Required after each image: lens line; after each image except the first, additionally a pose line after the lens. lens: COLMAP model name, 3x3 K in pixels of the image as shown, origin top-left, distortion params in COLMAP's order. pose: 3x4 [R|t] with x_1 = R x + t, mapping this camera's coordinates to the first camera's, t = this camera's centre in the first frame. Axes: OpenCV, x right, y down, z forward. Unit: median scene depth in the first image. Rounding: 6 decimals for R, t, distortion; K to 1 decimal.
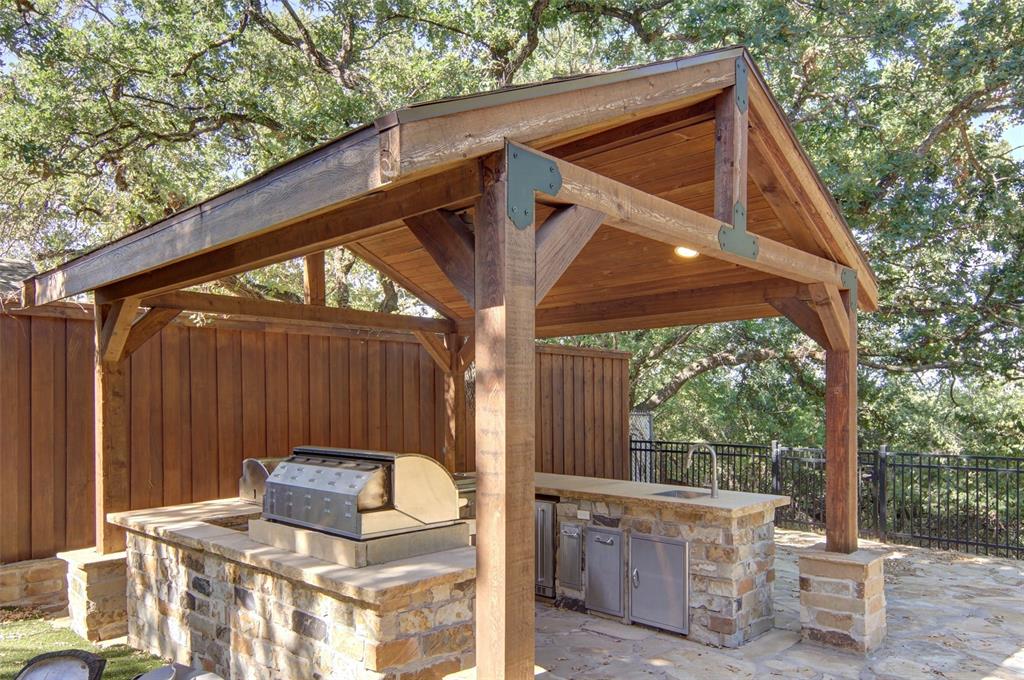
lens RADIAL K [[702.9, 0, 512.0], [0, 702.9, 340.0], [0, 0, 1]] dist [0.047789, 0.000434]
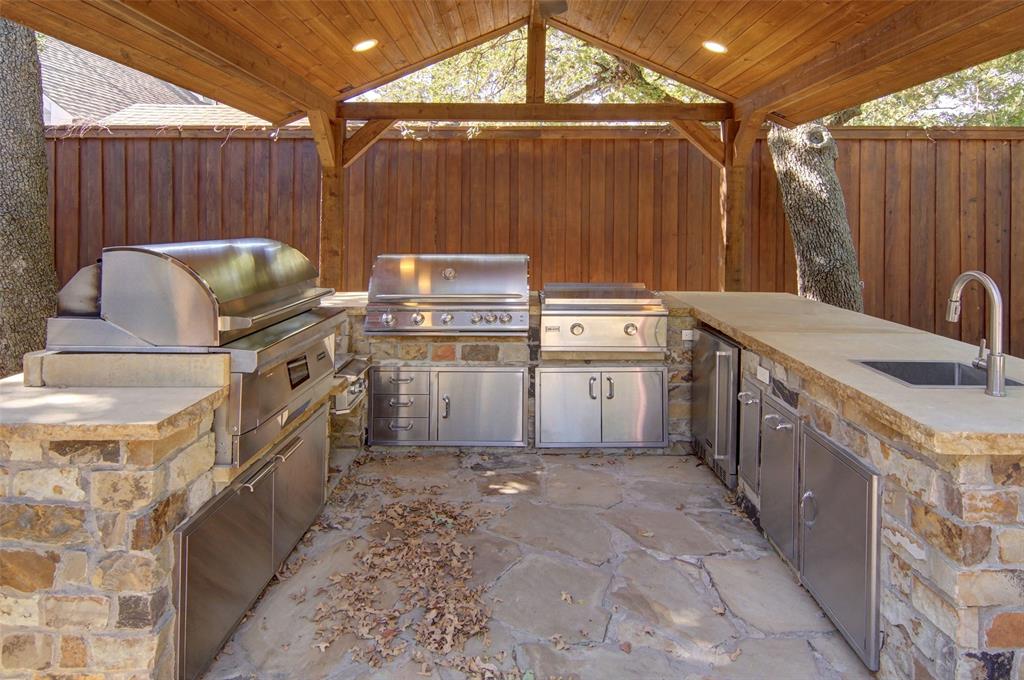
lens RADIAL K [[584.5, 0, 513.5], [0, 584.5, 187.5], [0, 0, 1]] dist [0.000165, -0.000920]
pose [[0.684213, -0.037250, -0.728330, 0.368093], [0.060751, 0.998135, 0.006022, 0.077805], [0.726747, -0.048367, 0.685200, 0.563918]]
